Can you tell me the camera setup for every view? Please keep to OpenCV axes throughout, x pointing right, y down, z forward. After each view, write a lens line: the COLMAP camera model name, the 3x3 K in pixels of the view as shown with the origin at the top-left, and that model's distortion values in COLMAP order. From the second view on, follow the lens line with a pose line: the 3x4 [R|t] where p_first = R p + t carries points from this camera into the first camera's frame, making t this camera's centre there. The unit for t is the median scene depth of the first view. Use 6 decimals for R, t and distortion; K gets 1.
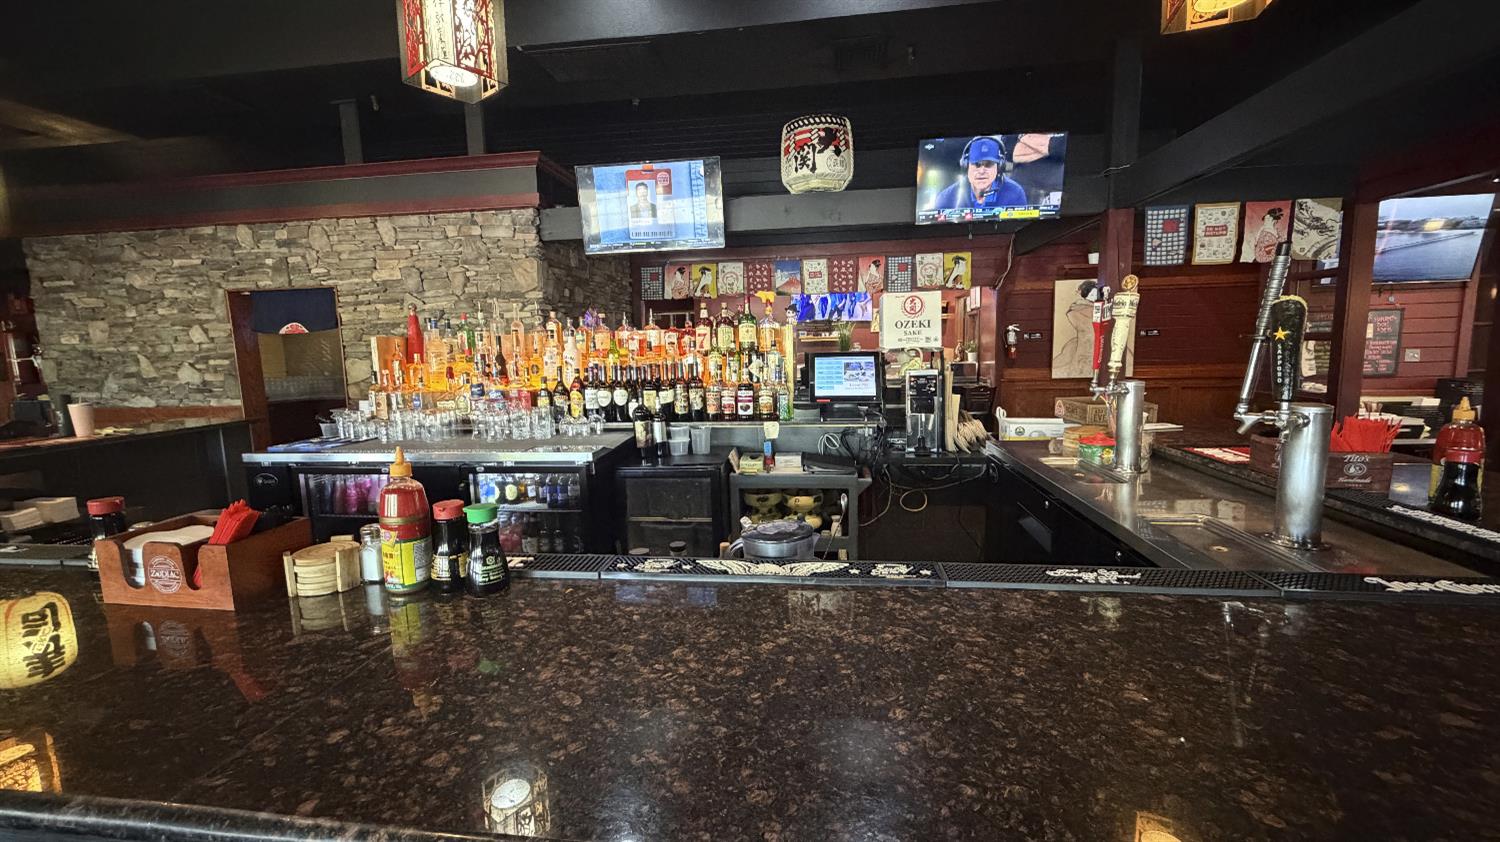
lens RADIAL K [[596.8, 0, 746.4], [0, 596.8, 419.2], [0, 0, 1]] dist [-0.001241, 0.000265]
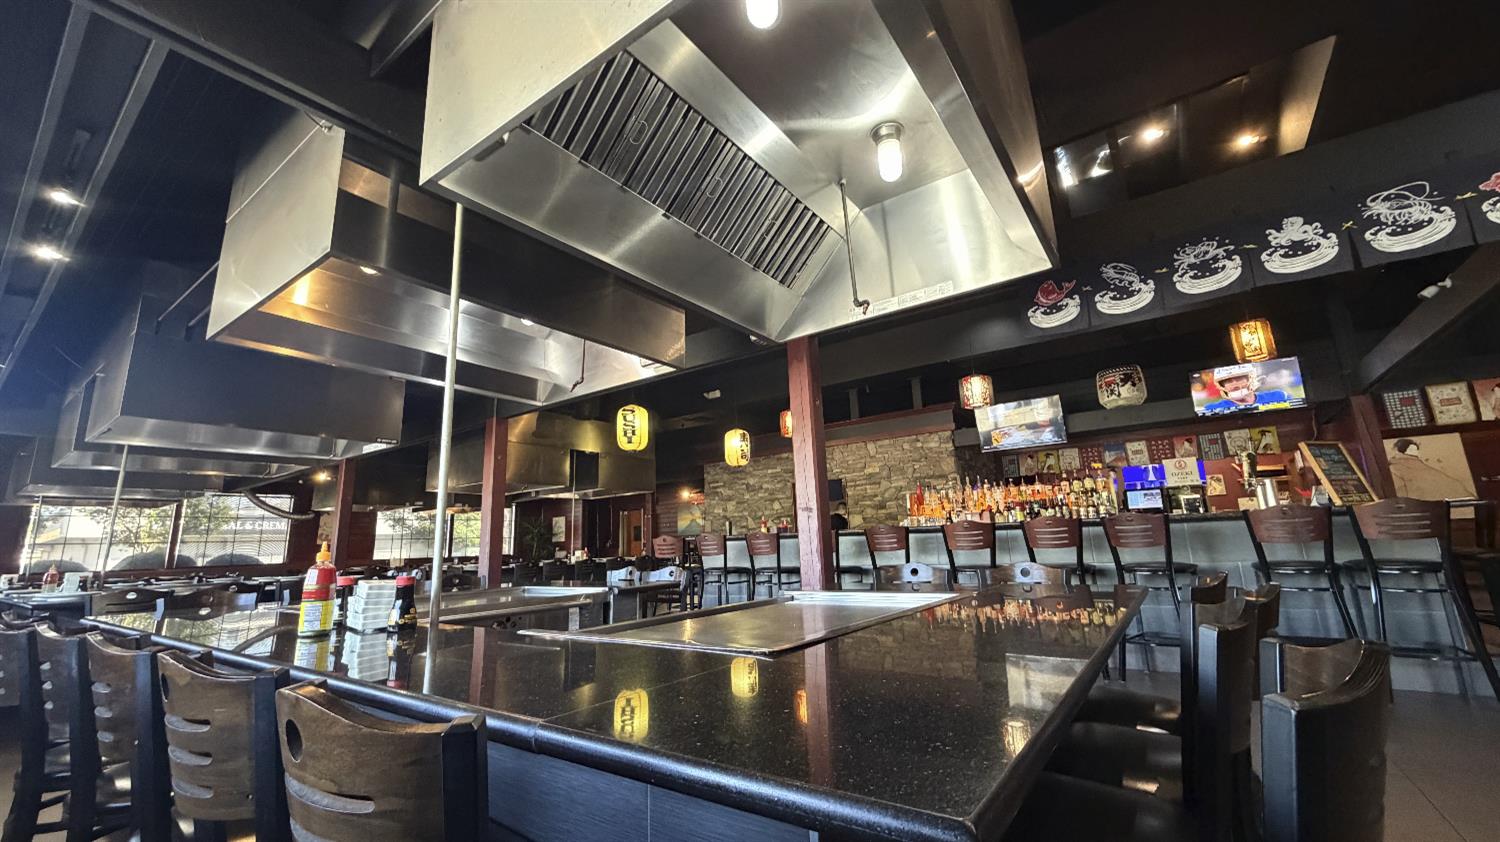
lens RADIAL K [[595.7, 0, 744.5], [0, 595.7, 418.1], [0, 0, 1]] dist [-0.002635, -0.000322]
pose [[0.873007, -0.106739, -0.475884, -0.023146], [-0.048281, 0.952049, -0.302113, 0.212627], [0.485312, 0.286723, 0.825992, -0.895538]]
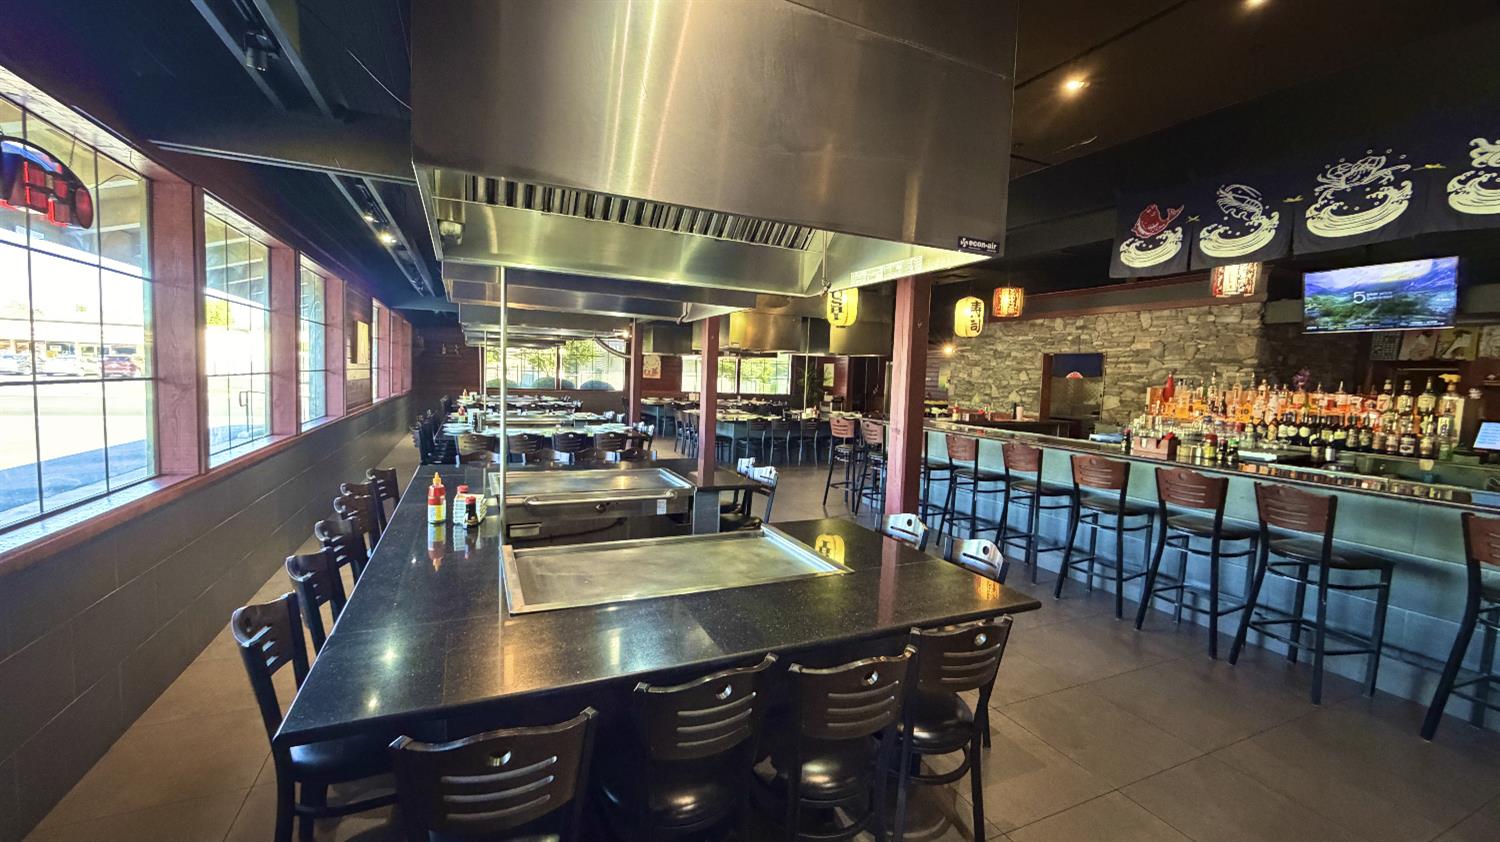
lens RADIAL K [[596.8, 0, 746.4], [0, 596.8, 419.2], [0, 0, 1]] dist [-0.001241, 0.000265]
pose [[0.522582, 0.109519, -0.845526, 0.244898], [-0.156891, 0.987133, 0.030893, 0.077265], [0.838029, 0.116511, 0.533040, -0.783224]]
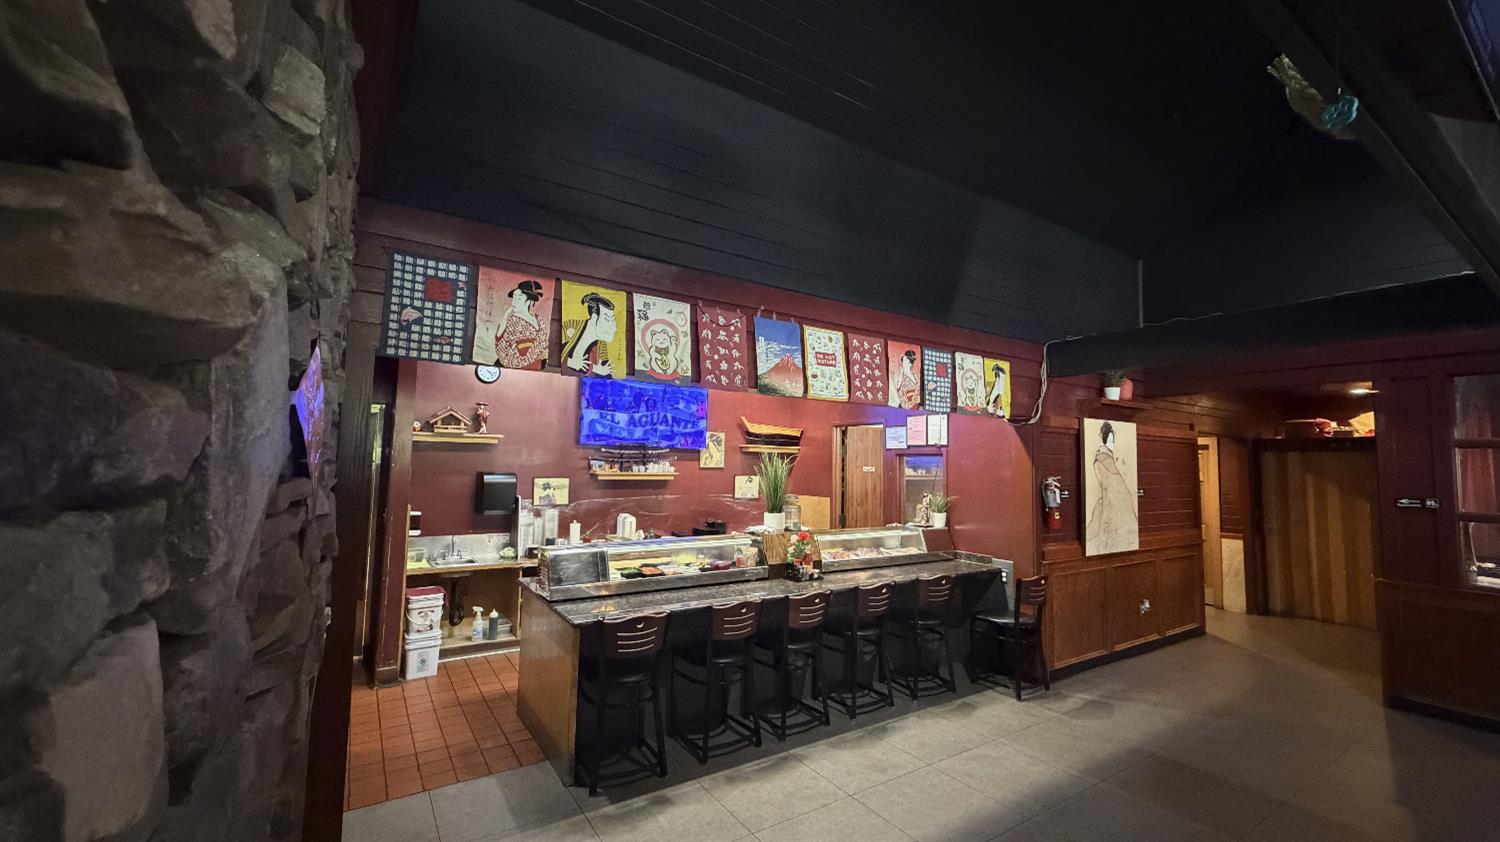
lens RADIAL K [[596.8, 0, 746.4], [0, 596.8, 419.2], [0, 0, 1]] dist [-0.001241, 0.000265]
pose [[0.762074, 0.091346, 0.641014, -0.335971], [0.050168, 0.978692, -0.199109, -0.149980], [-0.645543, 0.183894, 0.741253, 1.005563]]
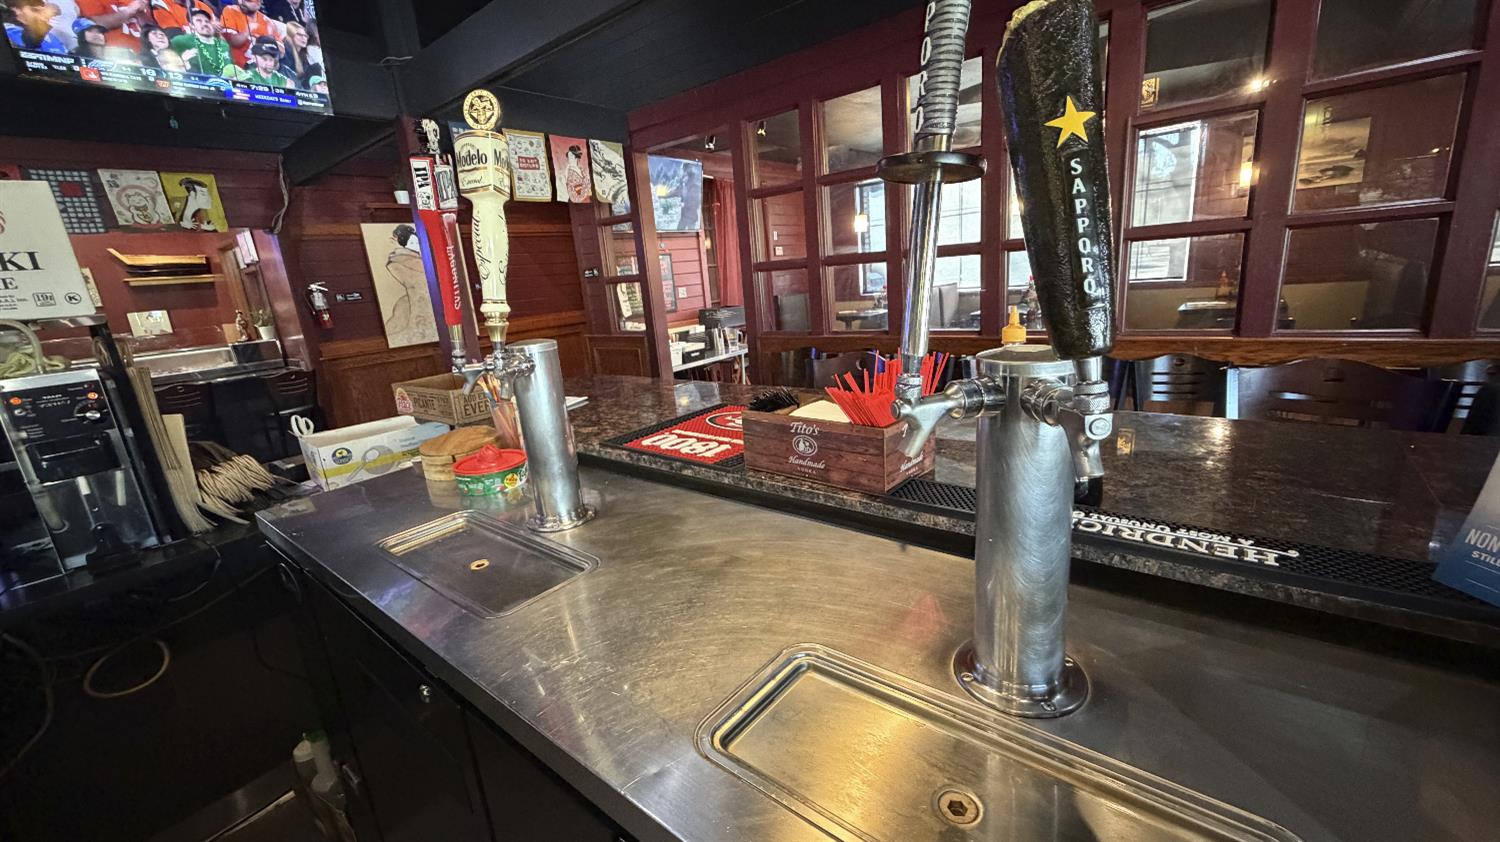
lens RADIAL K [[596.8, 0, 746.4], [0, 596.8, 419.2], [0, 0, 1]] dist [-0.001241, 0.000265]
pose [[0.531828, -0.225260, 0.816343, 0.126955], [0.178019, 0.972172, 0.152284, -0.017509], [-0.827930, 0.064336, 0.557129, 0.226450]]
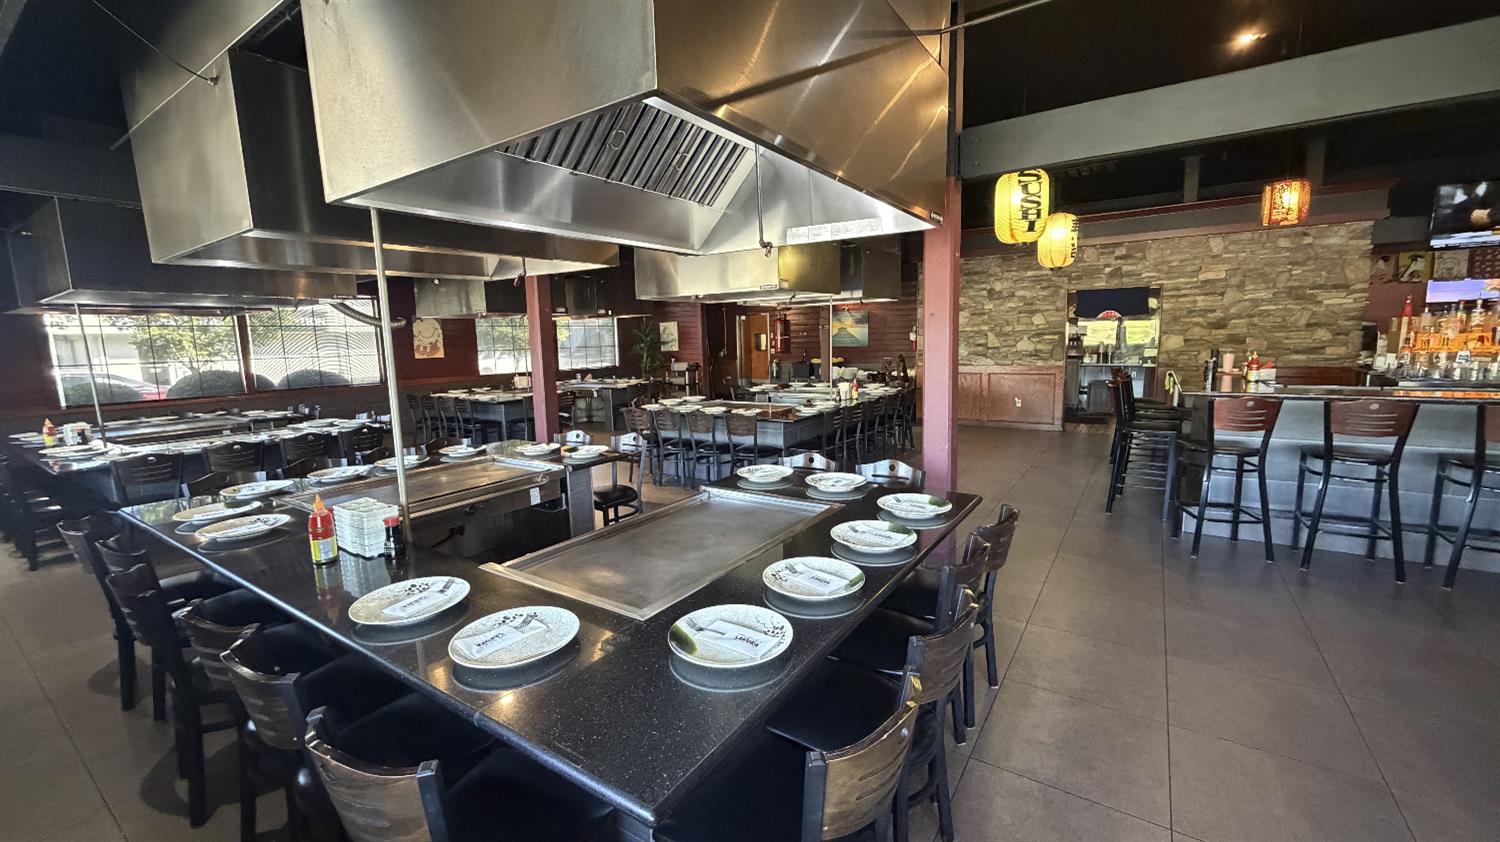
lens RADIAL K [[596.8, 0, 746.4], [0, 596.8, 419.2], [0, 0, 1]] dist [-0.001241, 0.000265]
pose [[0.890658, 0.063908, -0.450161, -0.974087], [-0.053697, 0.997928, 0.035431, 0.116234], [0.451493, -0.007385, 0.892244, -0.818731]]
